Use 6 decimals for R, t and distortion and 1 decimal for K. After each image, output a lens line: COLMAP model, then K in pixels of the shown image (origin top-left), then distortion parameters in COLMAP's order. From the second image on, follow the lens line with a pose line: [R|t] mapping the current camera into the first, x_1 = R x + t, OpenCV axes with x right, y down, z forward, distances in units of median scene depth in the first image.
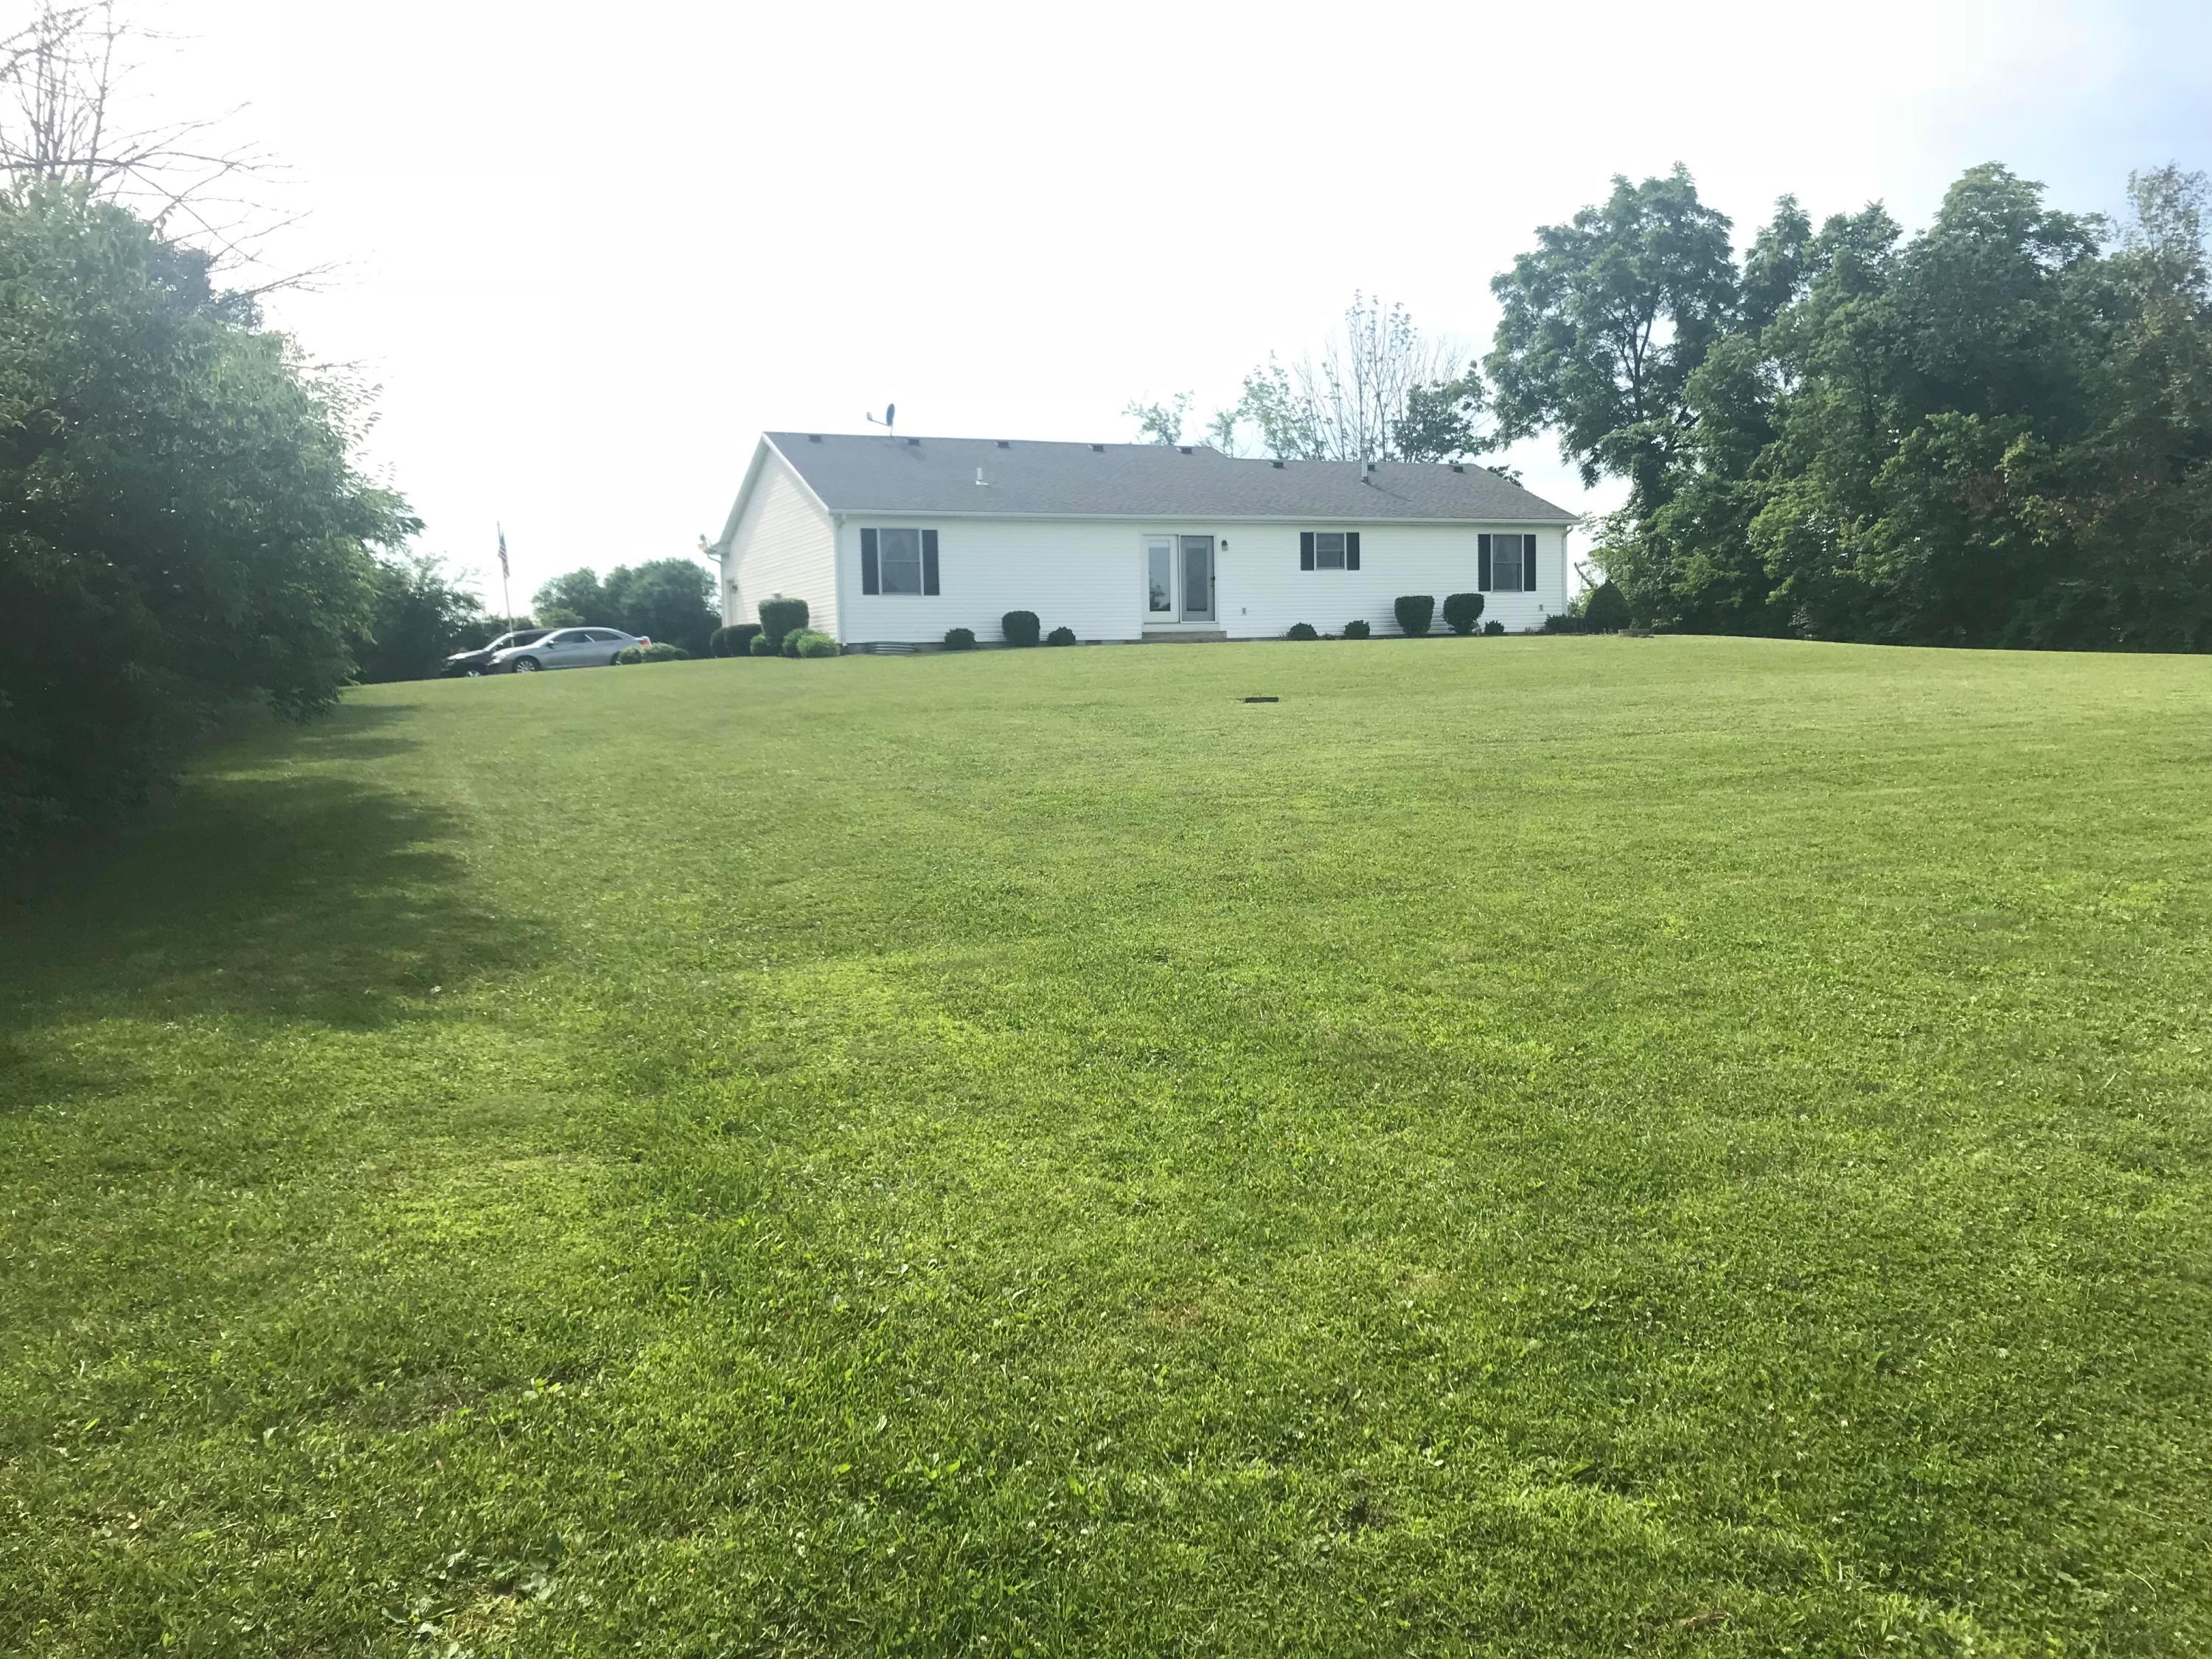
lens RADIAL K [[1807.9, 0, 1106.0], [0, 1807.9, 829.5], [0, 0, 1]] dist [0.224203, -0.404278]
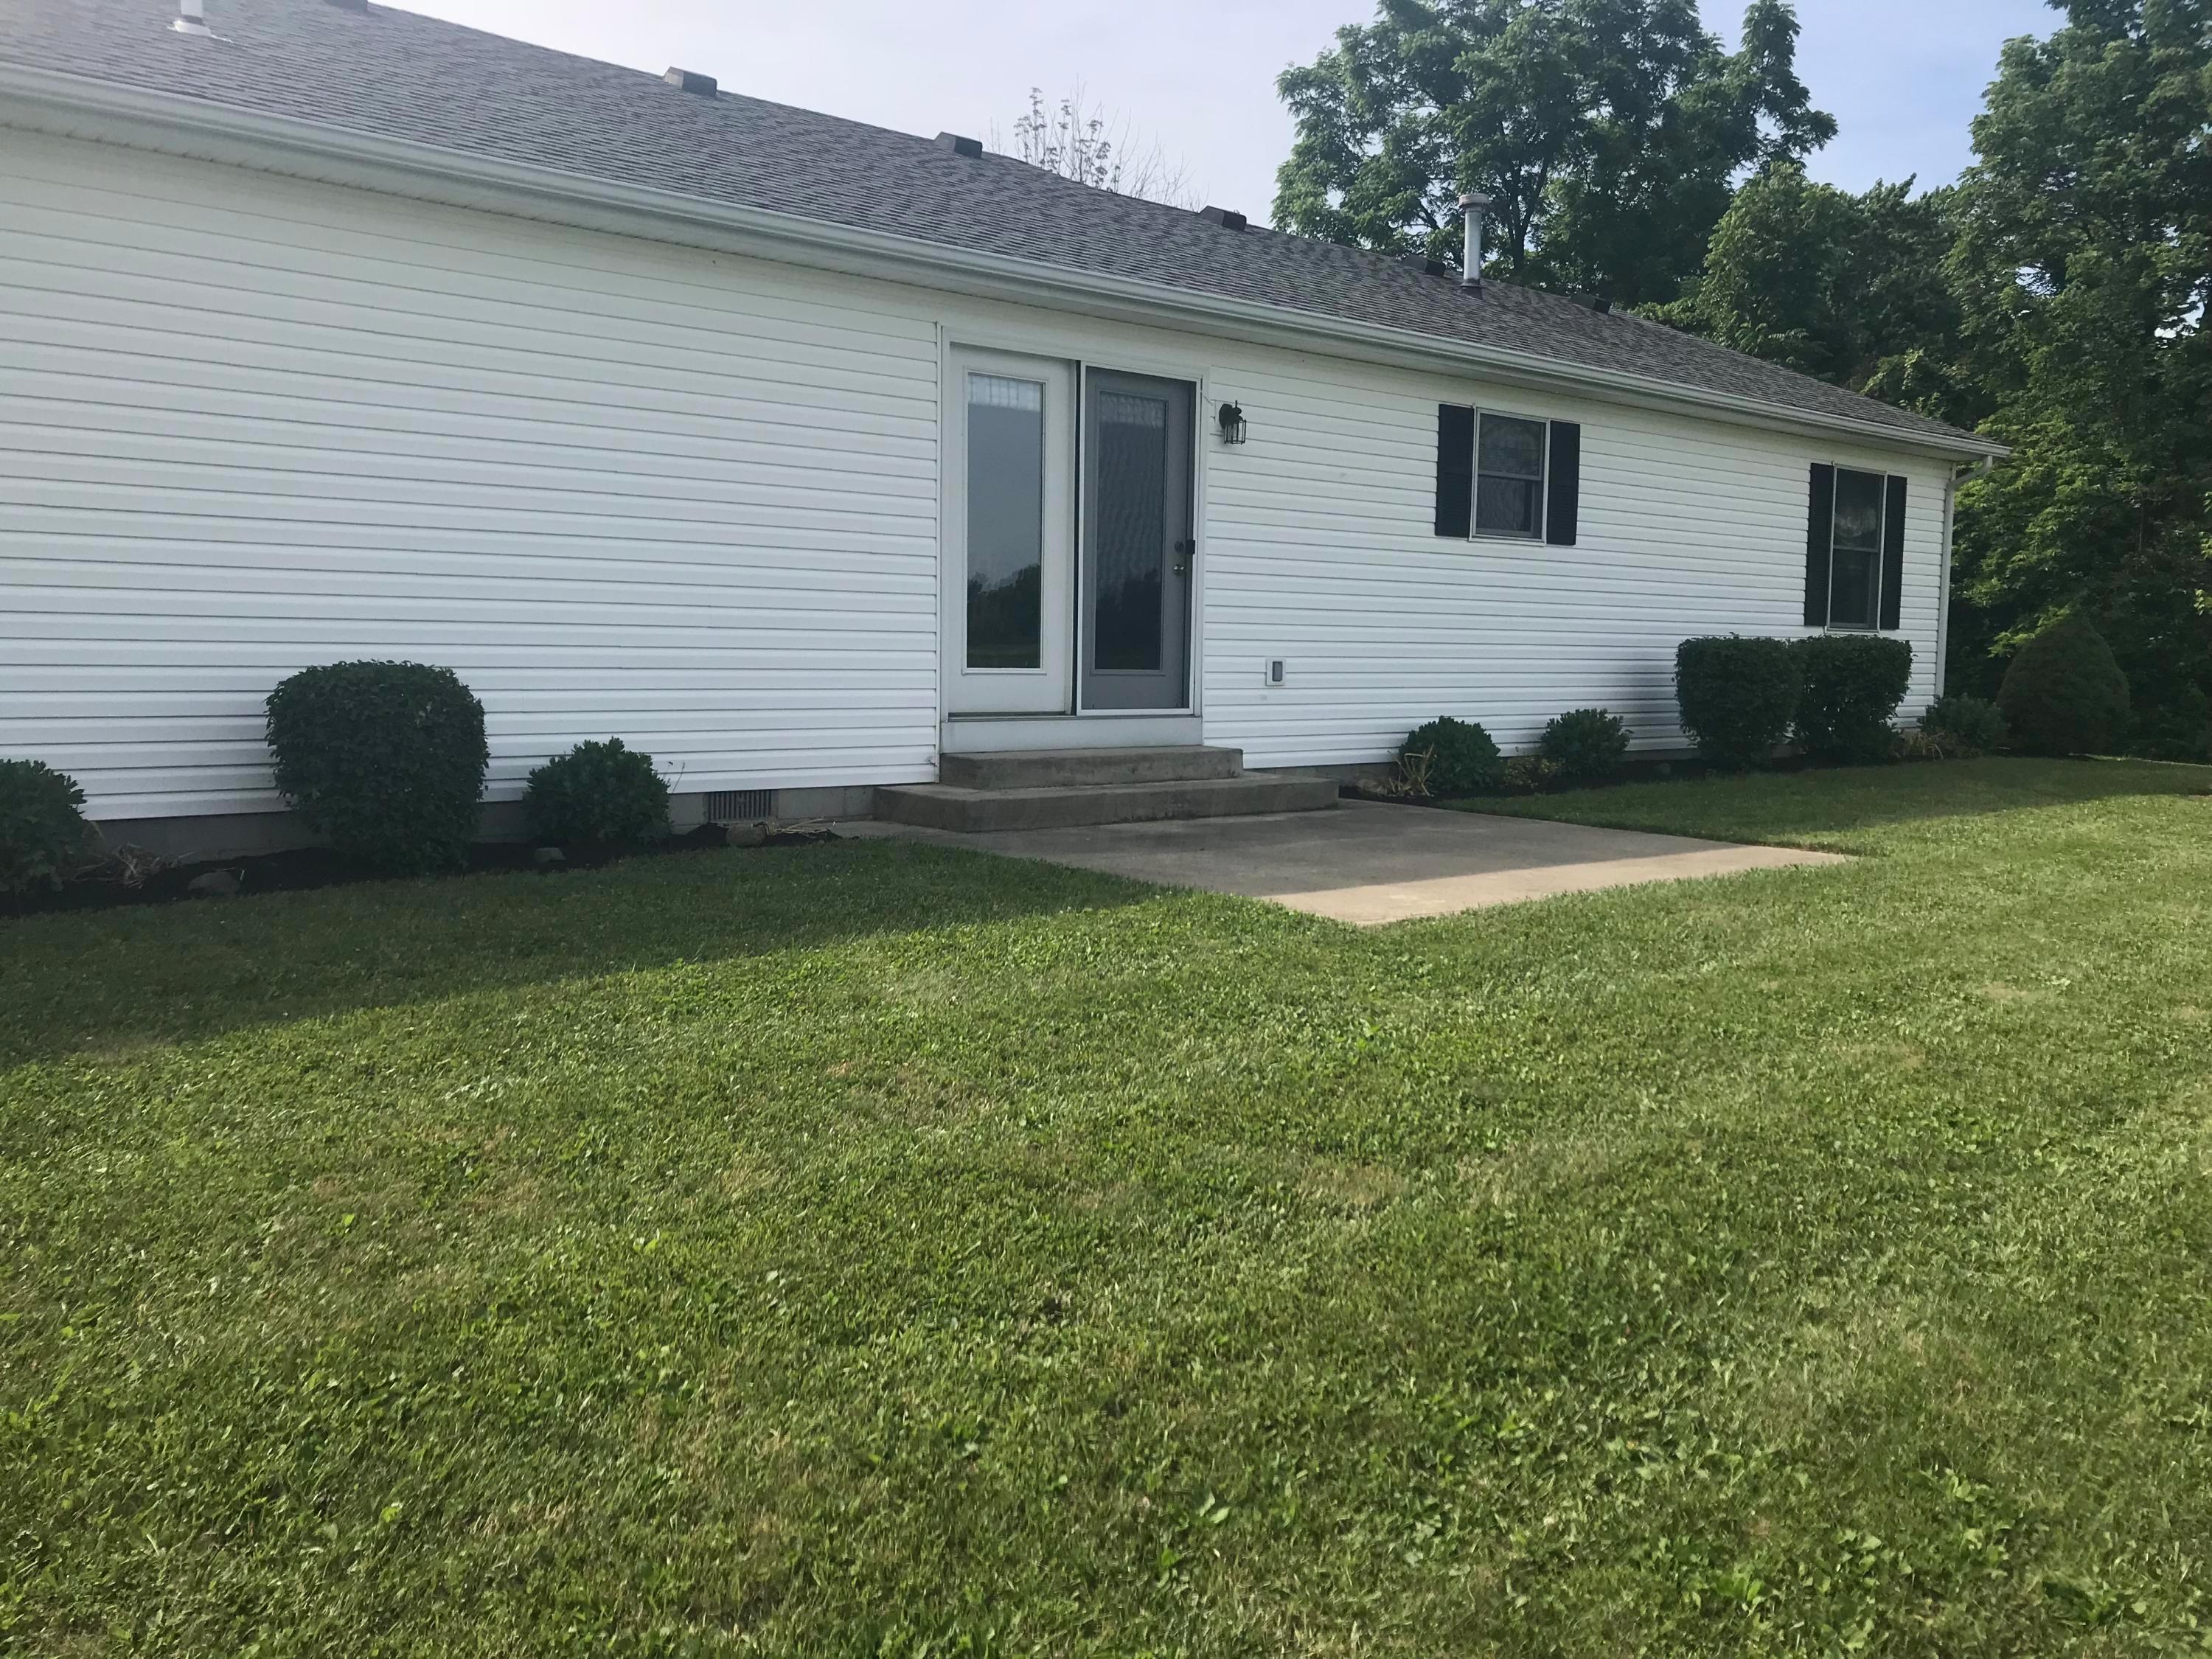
lens RADIAL K [[1807.9, 0, 1106.0], [0, 1807.9, 829.5], [0, 0, 1]] dist [0.224203, -0.404278]
pose [[0.960470, 0.018089, 0.277794, -0.025297], [-0.024157, 0.999538, 0.018437, -0.100268], [-0.277332, -0.024419, 0.960464, 0.737711]]
